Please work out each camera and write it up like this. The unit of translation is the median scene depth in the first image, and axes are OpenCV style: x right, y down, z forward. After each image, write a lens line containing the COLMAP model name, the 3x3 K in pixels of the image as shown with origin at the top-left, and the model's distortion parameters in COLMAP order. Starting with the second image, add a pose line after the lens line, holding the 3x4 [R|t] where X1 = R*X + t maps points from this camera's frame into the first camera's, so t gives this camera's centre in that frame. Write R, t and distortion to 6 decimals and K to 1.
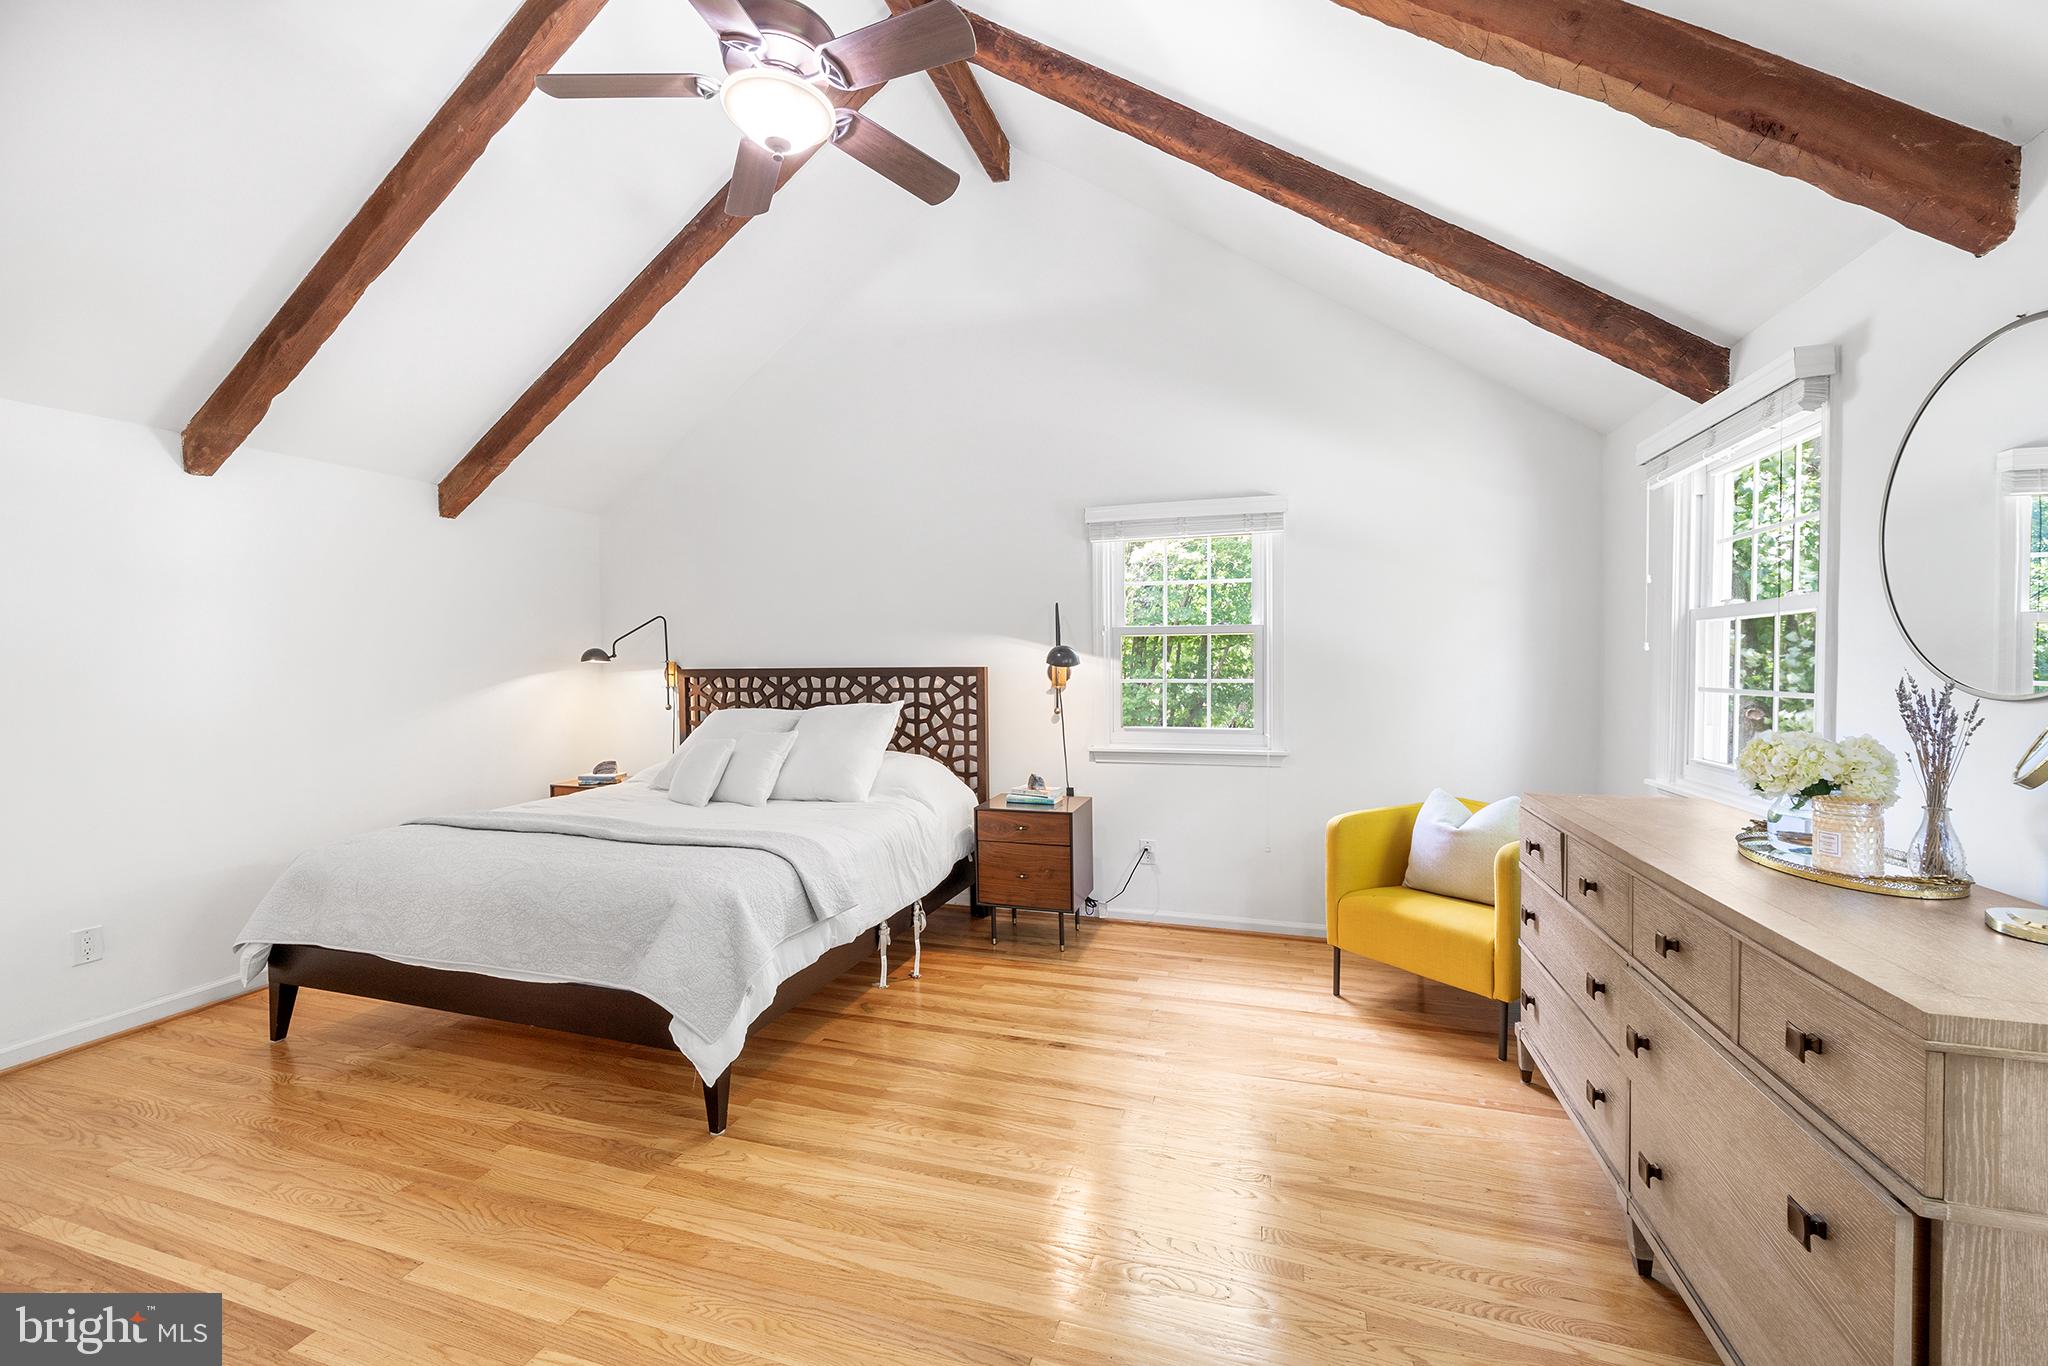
lens RADIAL K [[812.6, 0, 1025.4], [0, 812.6, 683.8], [0, 0, 1]] dist [0.000404, 0.000090]
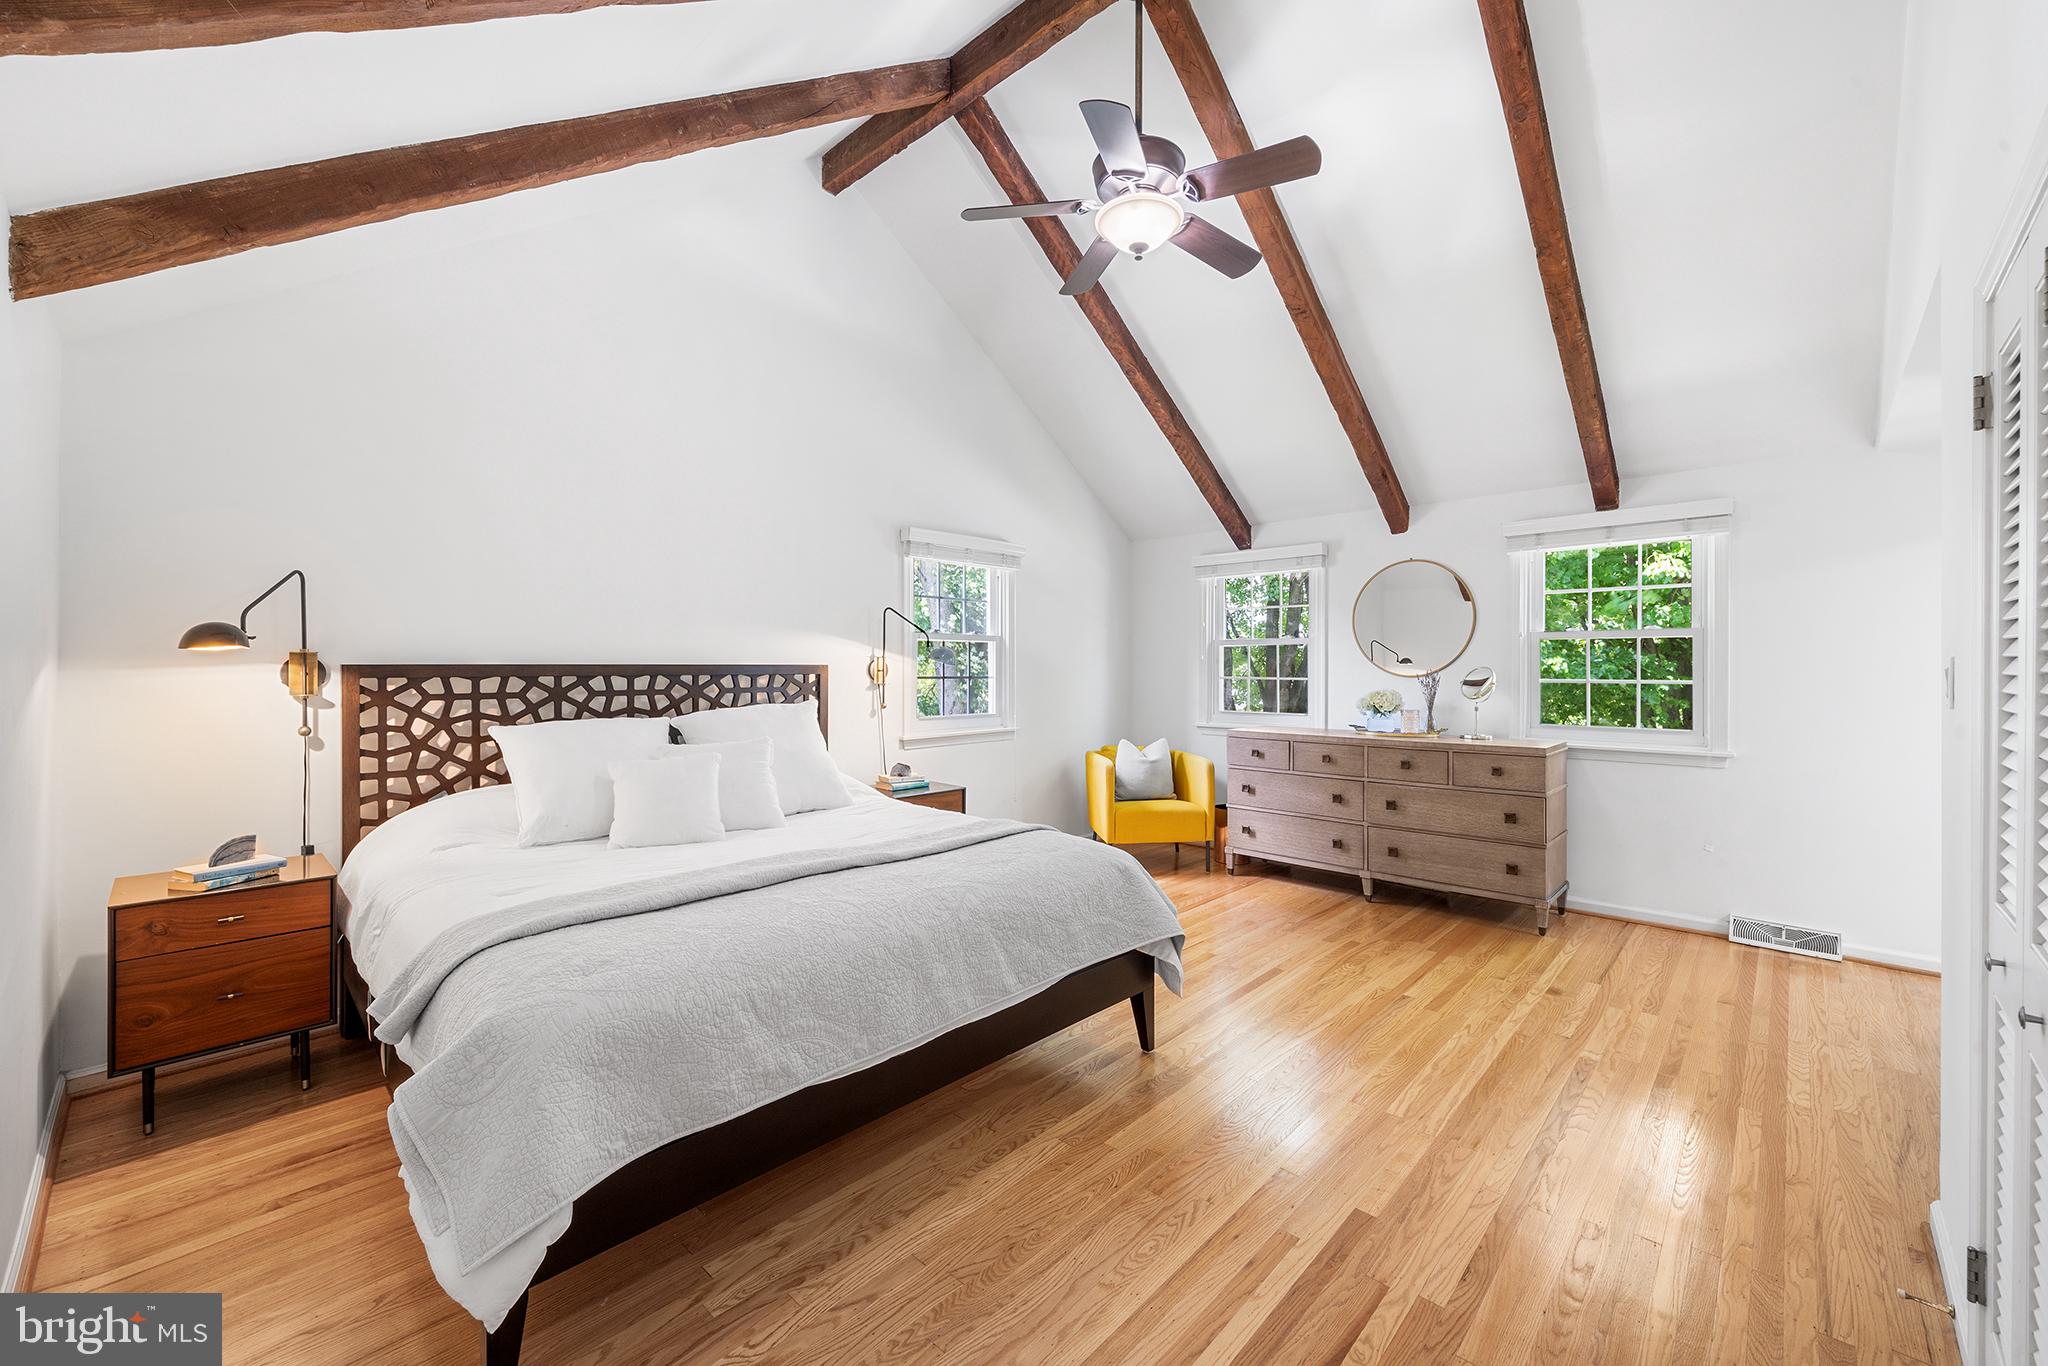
lens RADIAL K [[812.6, 0, 1017.1], [0, 812.6, 671.5], [0, 0, 1]] dist [0.000404, 0.000090]
pose [[0.442669, 0.001420, 0.896684, -0.861132], [0.017023, 0.999805, -0.009986, 0.001491], [-0.896524, 0.019685, 0.442559, 0.354878]]
